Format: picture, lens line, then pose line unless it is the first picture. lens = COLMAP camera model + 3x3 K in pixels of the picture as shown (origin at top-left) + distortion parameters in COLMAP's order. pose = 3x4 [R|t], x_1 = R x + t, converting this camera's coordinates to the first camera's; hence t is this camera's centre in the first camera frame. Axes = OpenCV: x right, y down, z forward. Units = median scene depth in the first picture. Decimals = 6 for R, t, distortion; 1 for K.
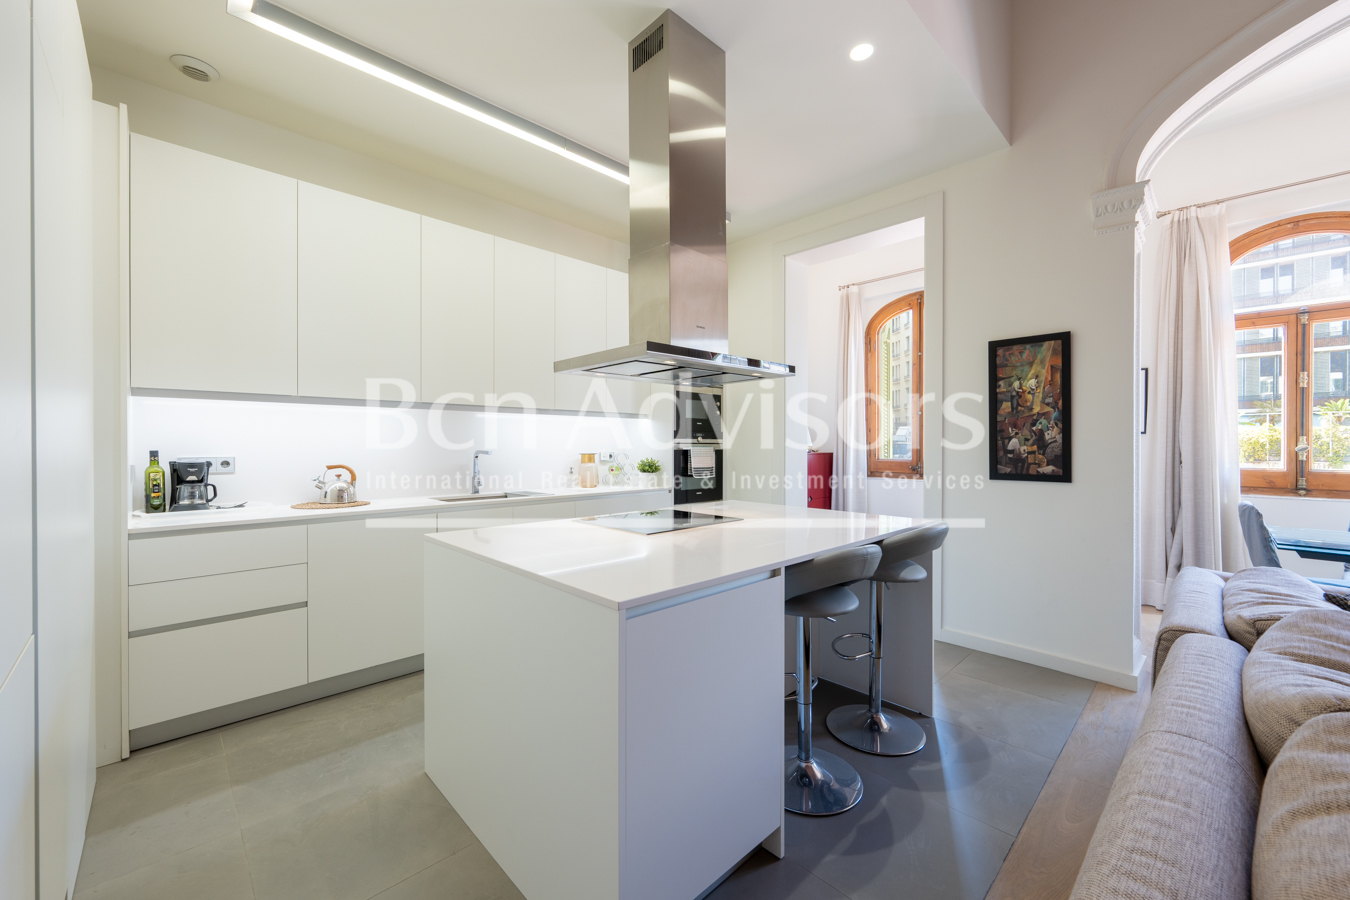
lens RADIAL K [[529.1, 0, 670.2], [0, 529.1, 449.2], [0, 0, 1]] dist [-0.001682, -0.000057]
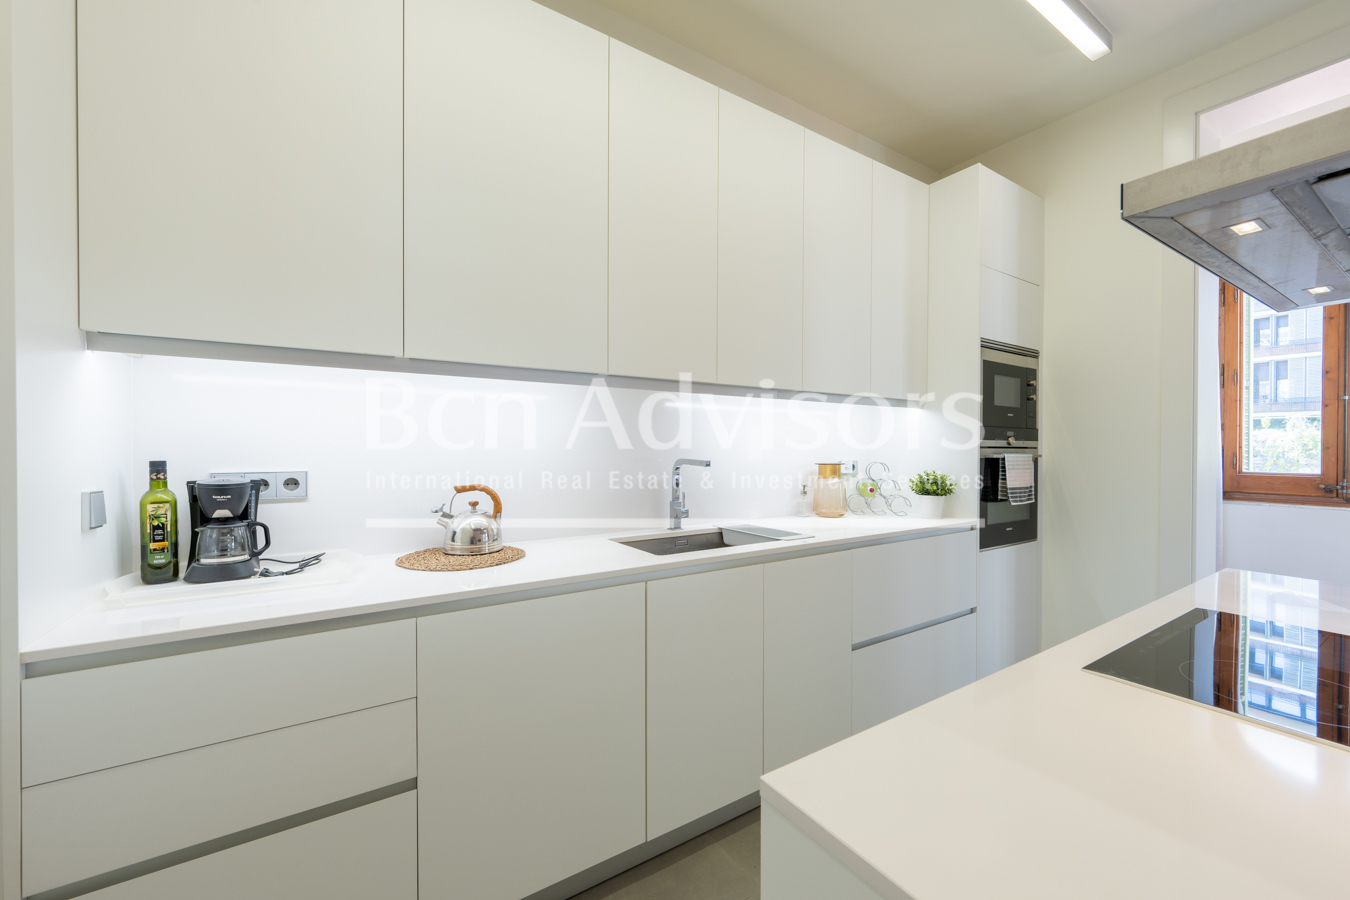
lens RADIAL K [[529.1, 0, 670.2], [0, 529.1, 449.2], [0, 0, 1]] dist [-0.001682, -0.000057]
pose [[0.981421, 0.003840, -0.191830, -0.312324], [-0.004472, 0.999986, -0.002861, -0.008136], [0.191816, 0.003665, 0.981424, 0.483666]]
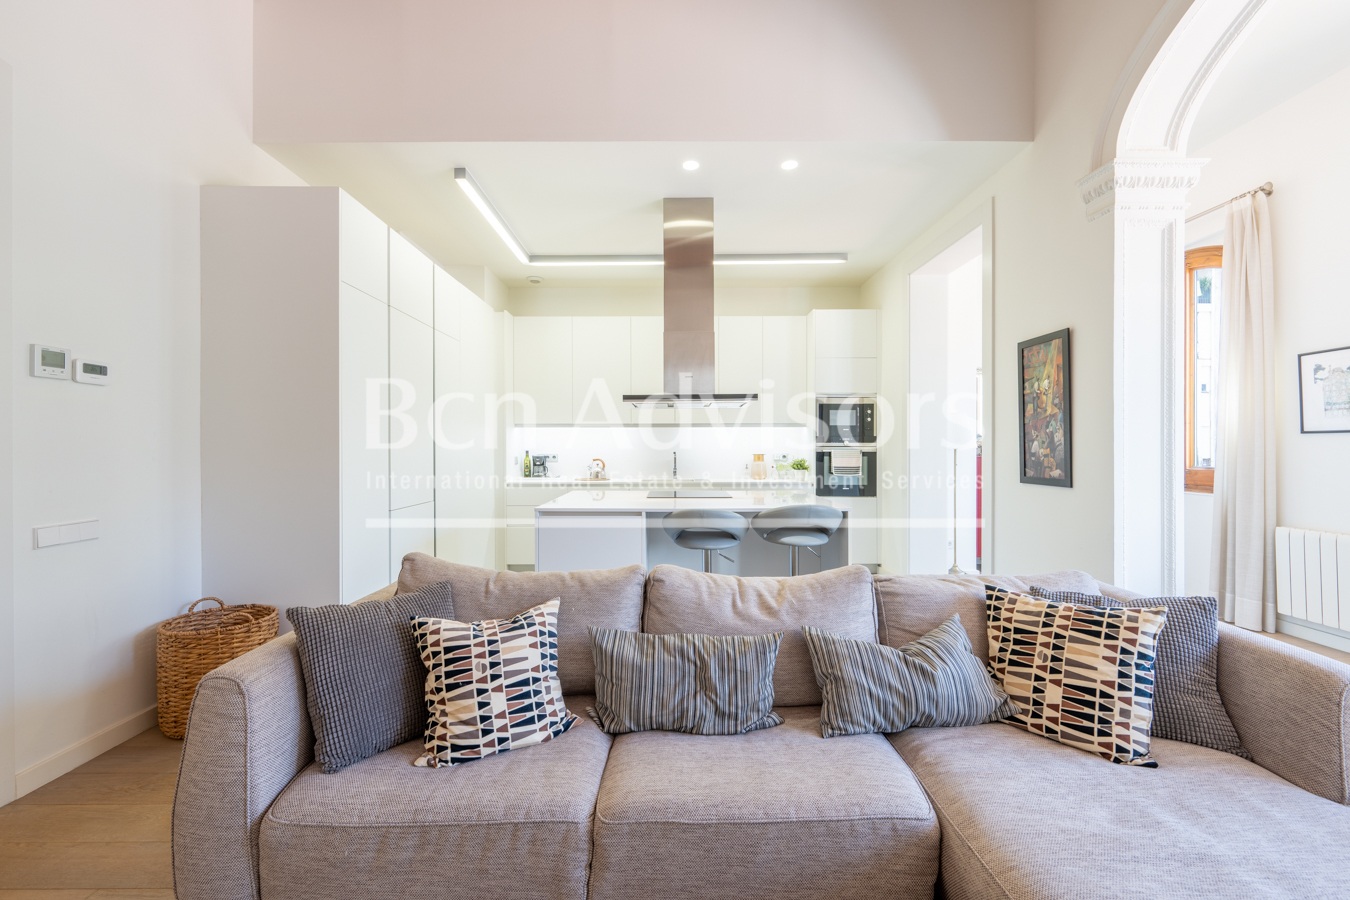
lens RADIAL K [[522.5, 0, 675.0], [0, 522.5, 450.0], [0, 0, 1]] dist [0.000104, 0.000012]
pose [[0.726055, 0.002451, -0.687632, 0.851799], [-0.004187, 0.999991, -0.000856, -0.000306], [0.687624, 0.003501, 0.726059, -0.157897]]
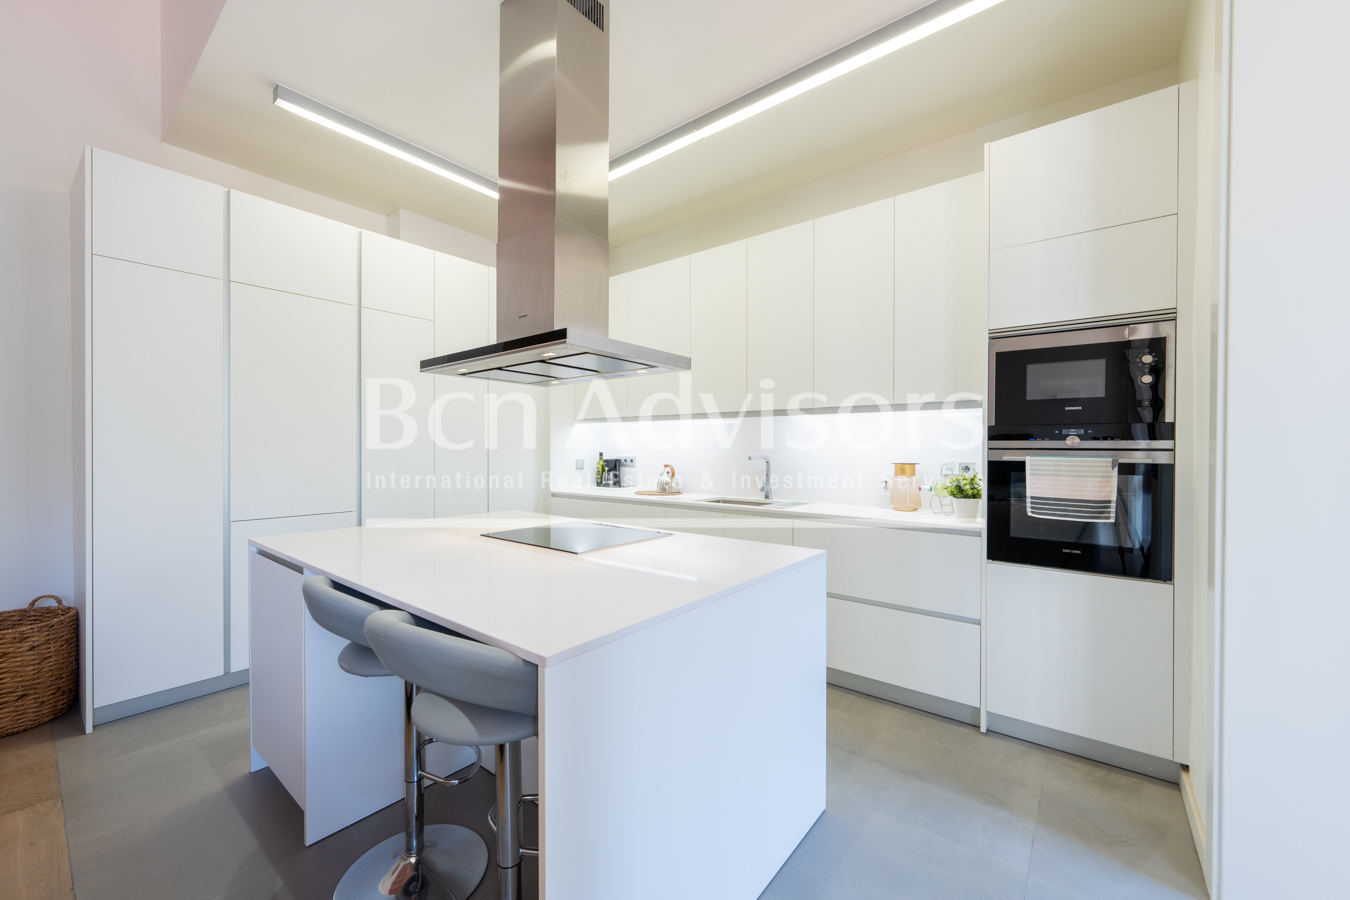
lens RADIAL K [[529.1, 0, 670.2], [0, 529.1, 449.2], [0, 0, 1]] dist [-0.001682, -0.000057]
pose [[0.122129, 0.004676, -0.992503, 0.723680], [-0.008560, 0.999957, 0.003658, -0.014325], [0.992477, 0.008049, 0.122164, 0.843811]]
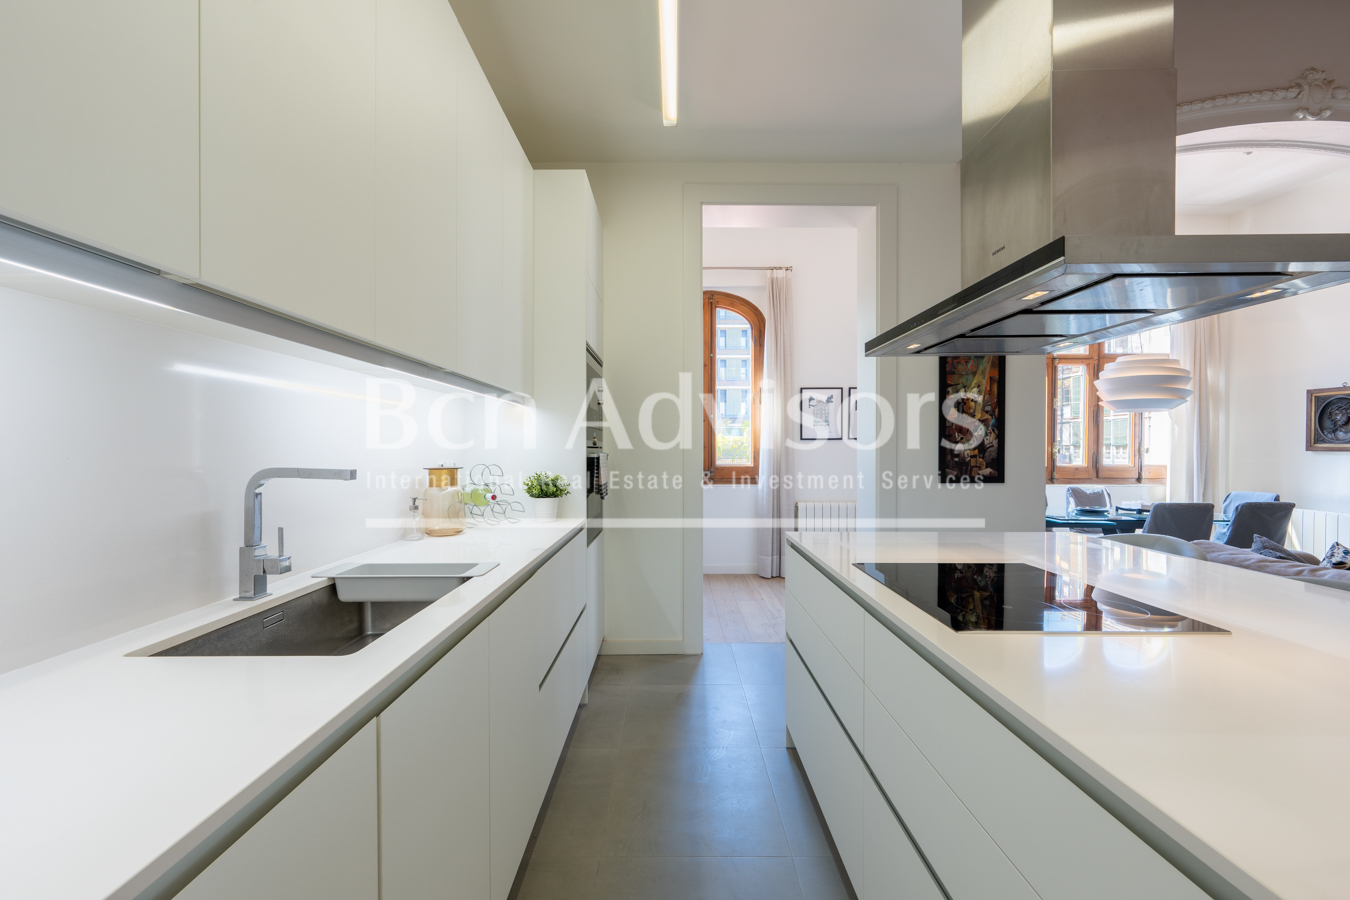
lens RADIAL K [[529.1, 0, 670.2], [0, 529.1, 449.2], [0, 0, 1]] dist [-0.001682, -0.000057]
pose [[0.692789, -0.001572, 0.721139, -0.519116], [0.006123, 0.999974, -0.003703, -0.007963], [-0.721114, 0.006981, 0.692781, 0.705226]]
